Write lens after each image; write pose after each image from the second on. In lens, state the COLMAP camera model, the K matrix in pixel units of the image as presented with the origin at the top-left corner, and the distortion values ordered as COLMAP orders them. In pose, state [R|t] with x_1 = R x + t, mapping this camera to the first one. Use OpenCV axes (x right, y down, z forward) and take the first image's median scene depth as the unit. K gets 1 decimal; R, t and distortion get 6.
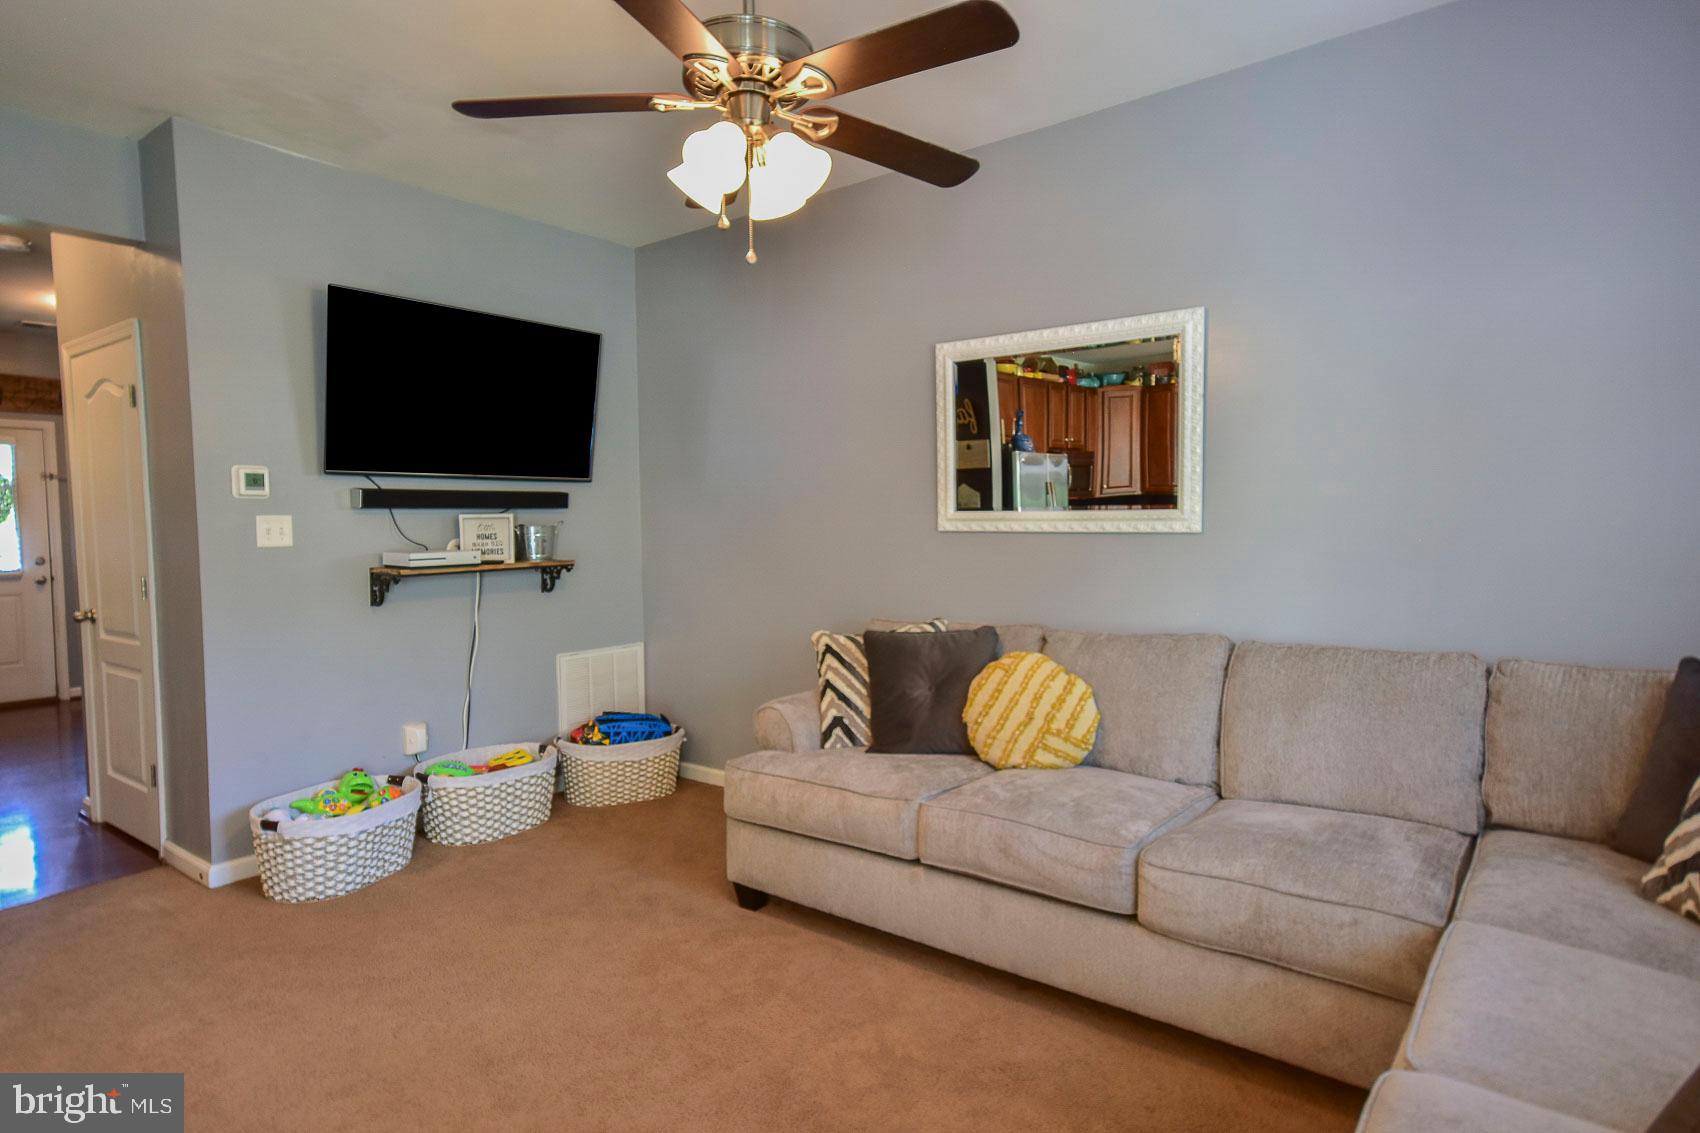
lens RADIAL K [[937.5, 0, 846.4], [0, 937.5, 564.6], [0, 0, 1]] dist [0.024401, 0.007973]
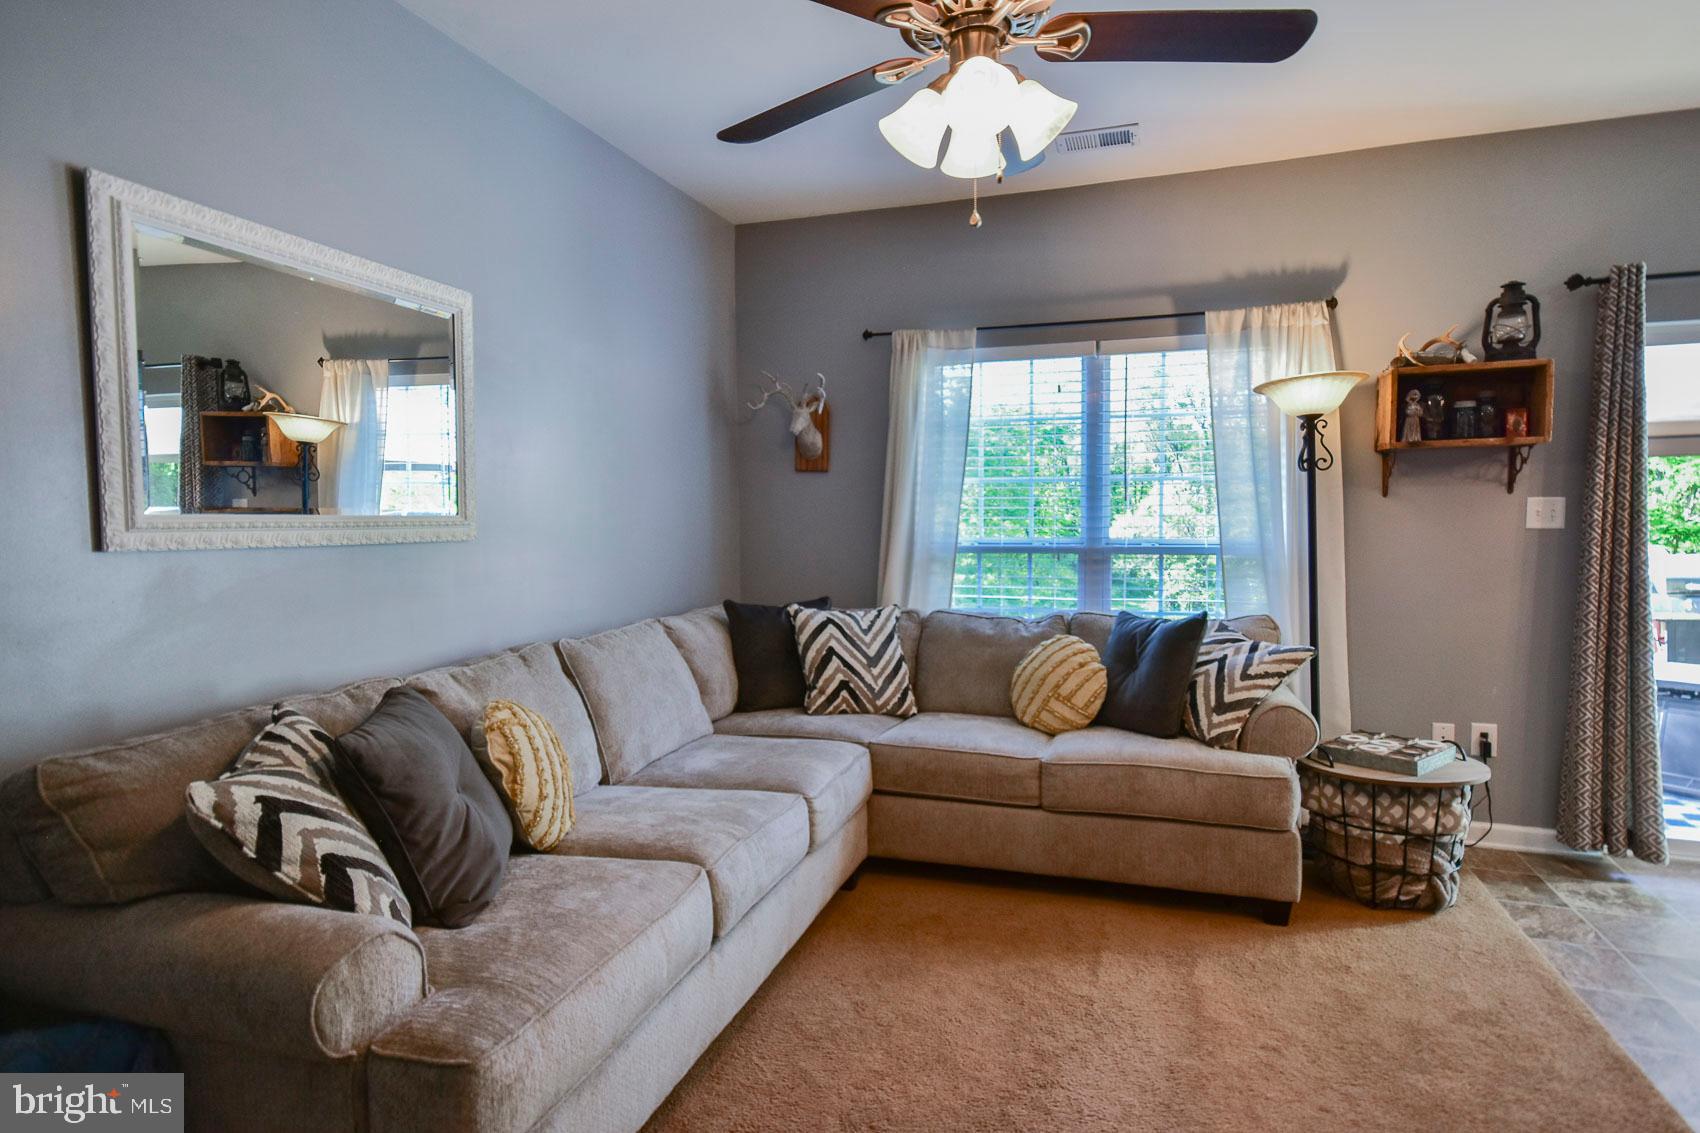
lens RADIAL K [[937.5, 0, 849.2], [0, 937.5, 560.3], [0, 0, 1]] dist [0.024401, 0.007973]
pose [[-0.326427, -0.031728, 0.944690, -0.618662], [0.063052, 0.996480, 0.055254, -0.042346], [-0.943117, 0.077601, -0.323278, 0.977421]]
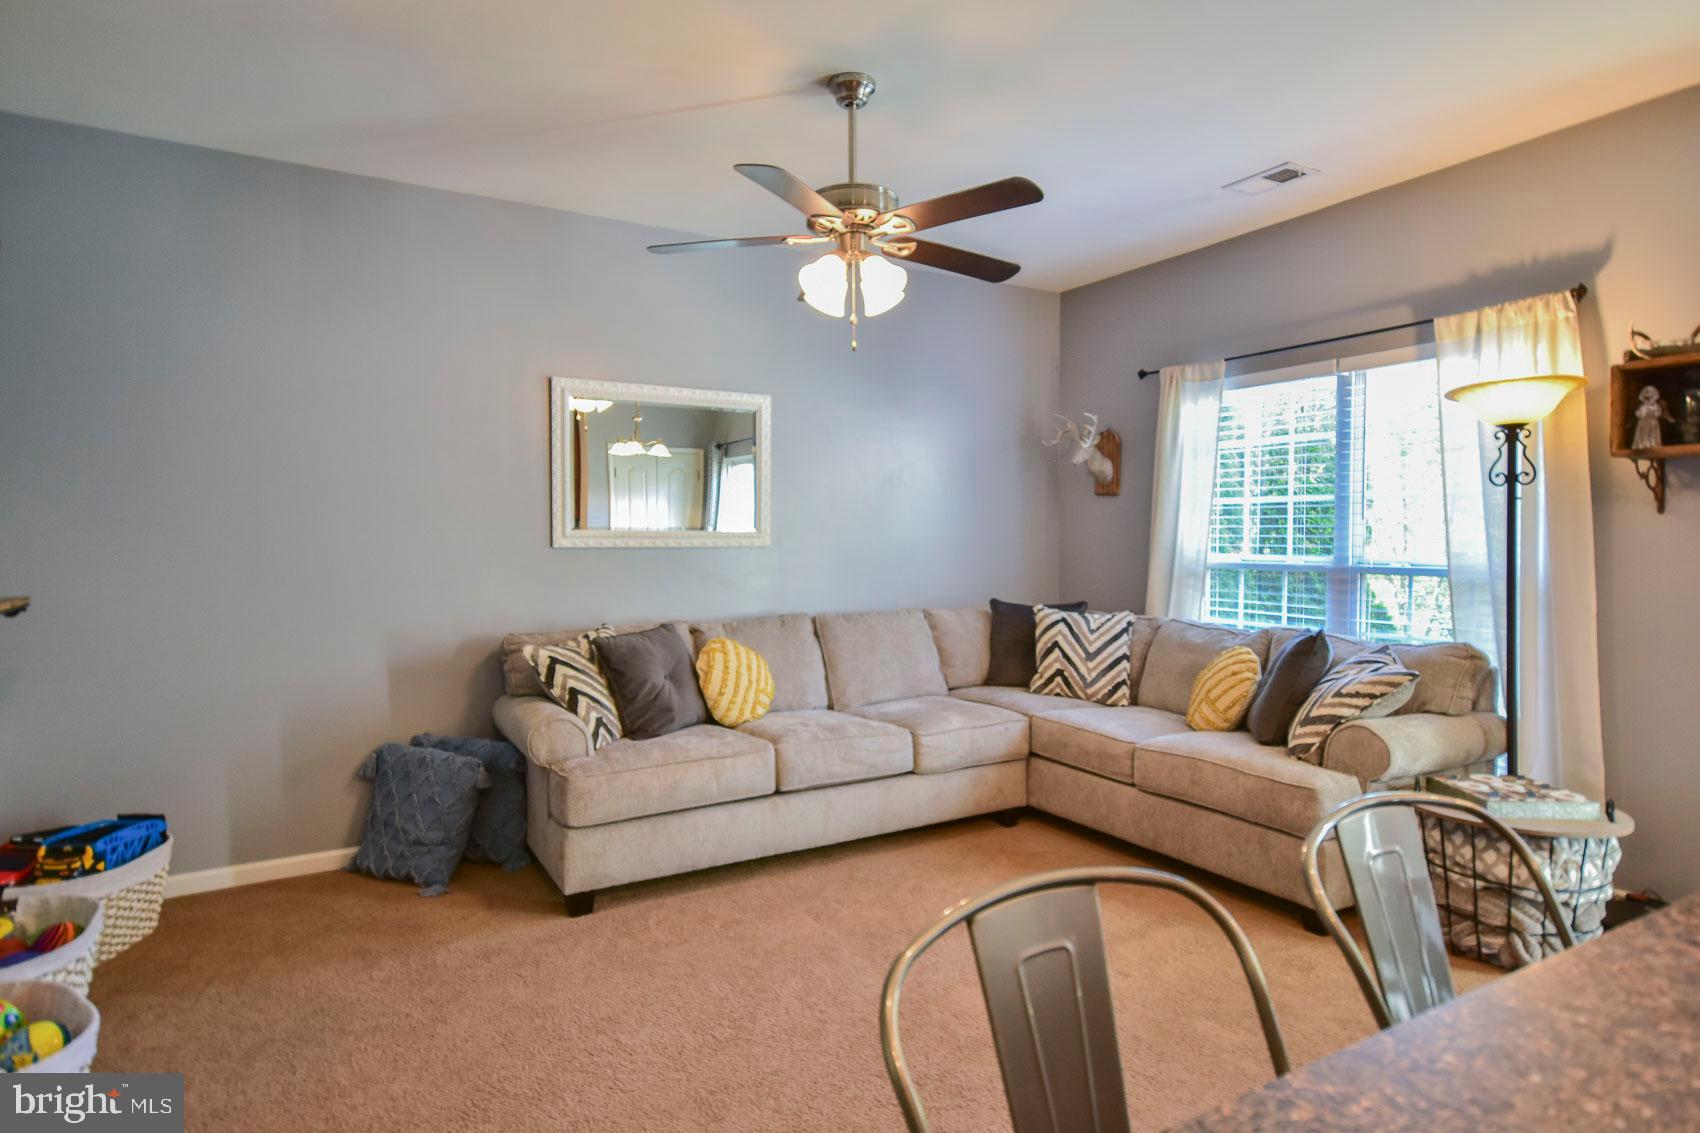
lens RADIAL K [[937.5, 0, 857.7], [0, 937.5, 555.6], [0, 0, 1]] dist [0.024401, 0.007973]
pose [[0.373274, -0.010193, 0.927665, -0.957349], [0.047541, 0.998836, -0.008155, -0.000480], [-0.926502, 0.047146, 0.373324, 0.333647]]
